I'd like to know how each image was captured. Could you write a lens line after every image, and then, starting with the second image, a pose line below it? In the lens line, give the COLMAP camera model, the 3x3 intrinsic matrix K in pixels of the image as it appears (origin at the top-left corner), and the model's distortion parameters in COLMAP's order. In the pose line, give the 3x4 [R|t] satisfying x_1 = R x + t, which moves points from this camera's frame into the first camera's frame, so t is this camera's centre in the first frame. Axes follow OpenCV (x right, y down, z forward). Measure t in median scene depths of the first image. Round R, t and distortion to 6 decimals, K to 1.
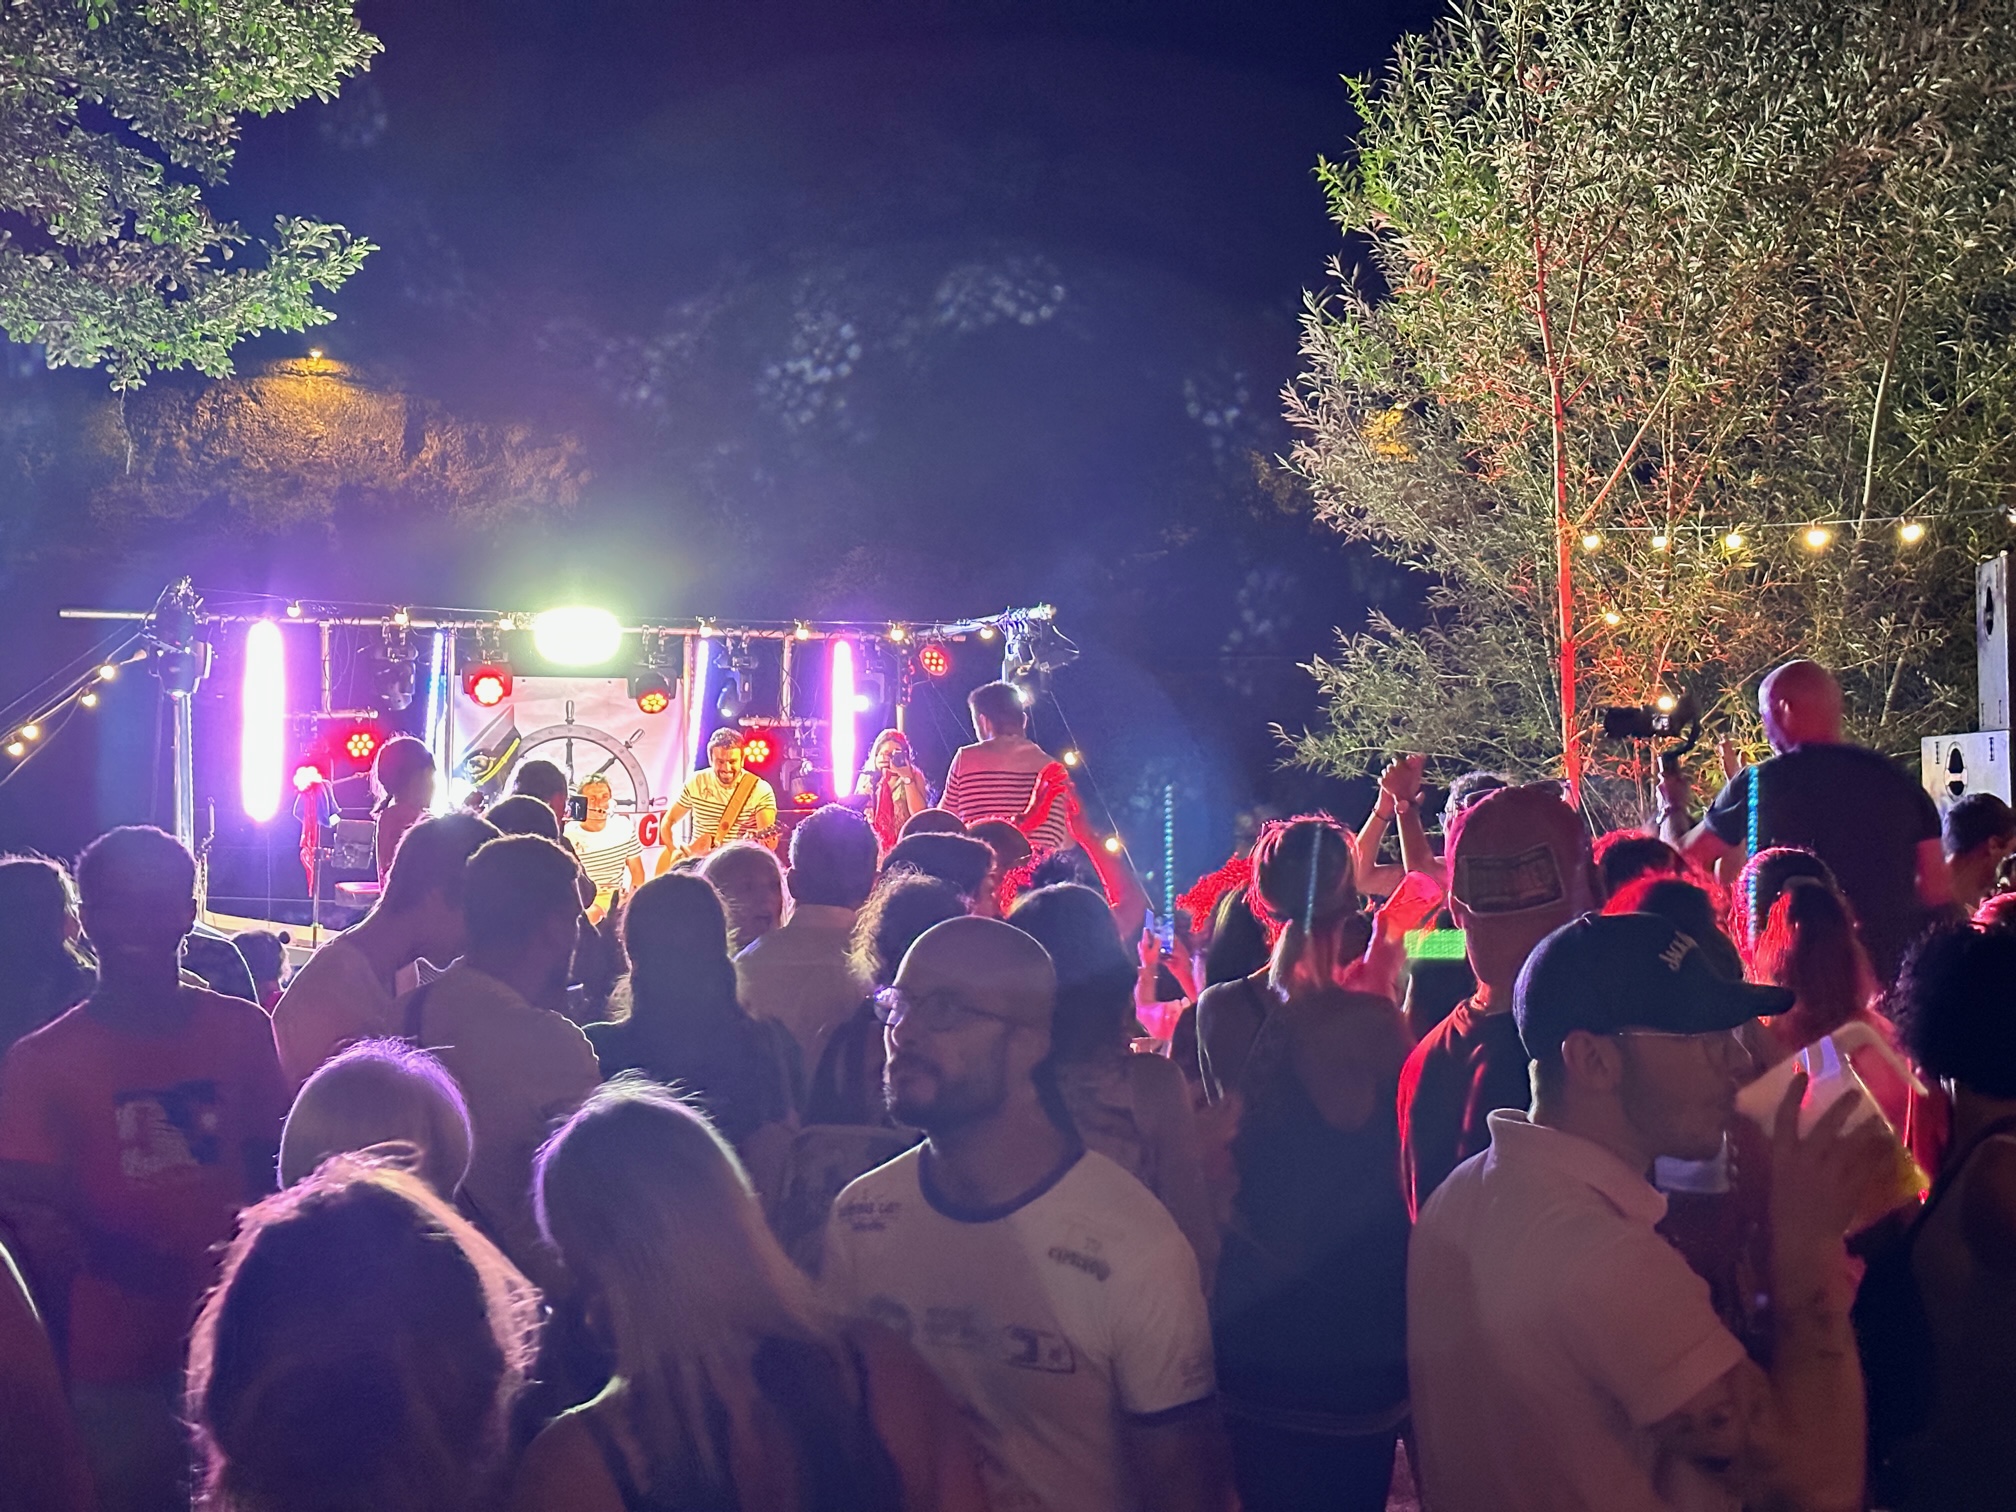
lens RADIAL K [[2858.8, 0, 1008.0], [0, 2858.8, 756.0], [0, 0, 1]] dist [0.136439, -0.121893]
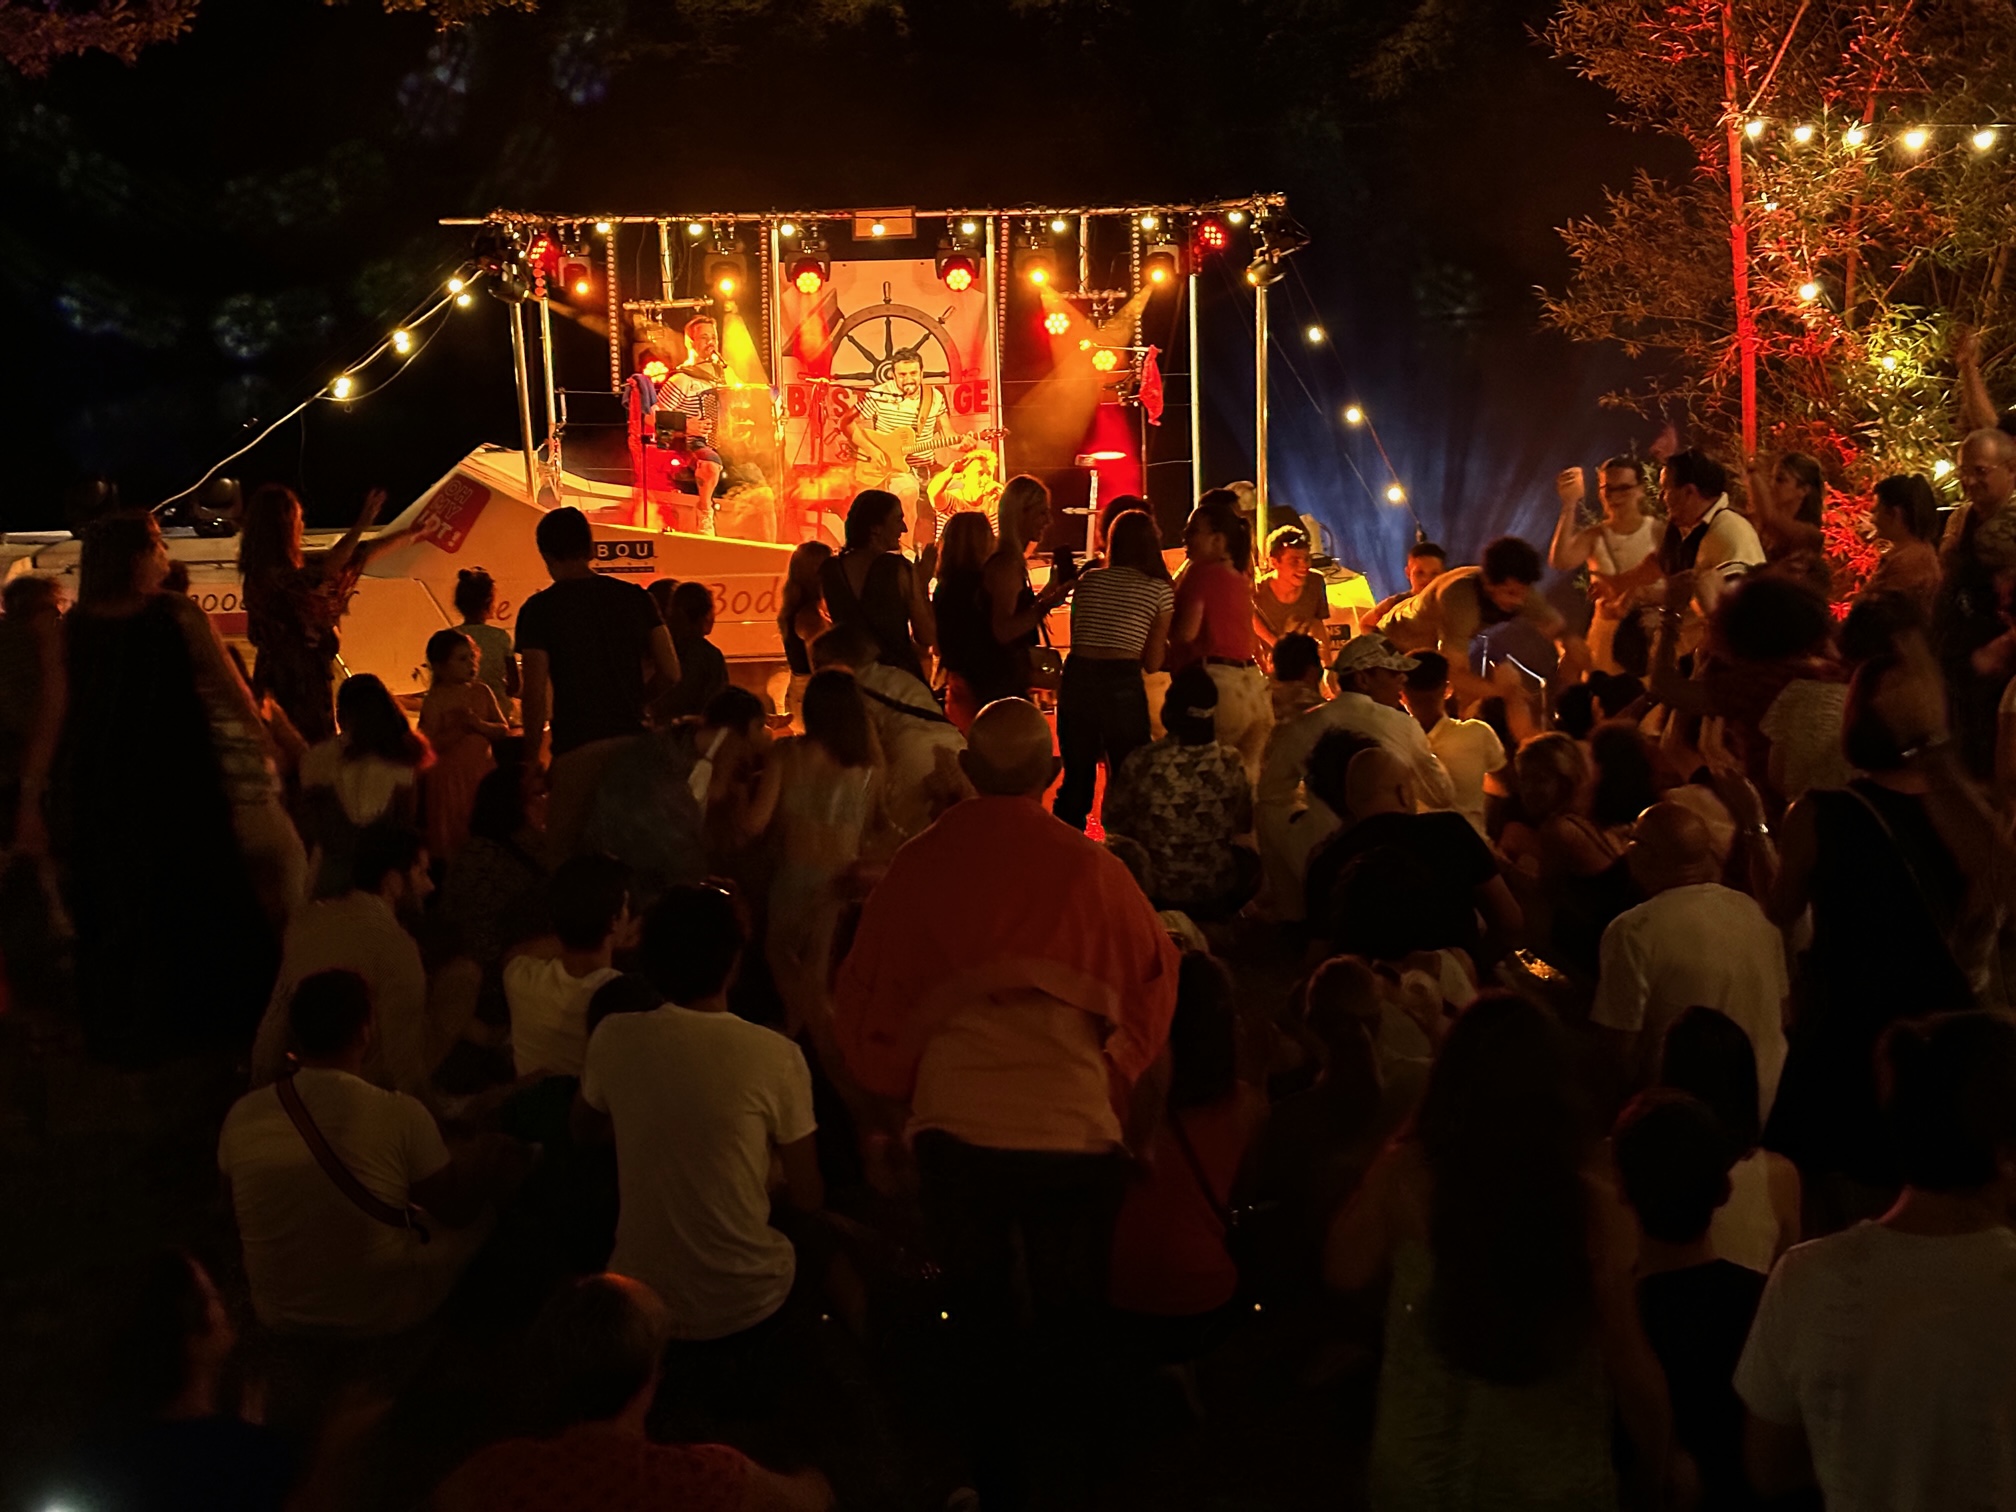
lens RADIAL K [[2858.8, 0, 1008.0], [0, 2858.8, 756.0], [0, 0, 1]] dist [0.136439, -0.121893]
pose [[0.976475, 0.008469, -0.215463, 0.129800], [0.032027, 0.982449, 0.183762, -0.041126], [0.213237, -0.186340, 0.959066, -0.074752]]
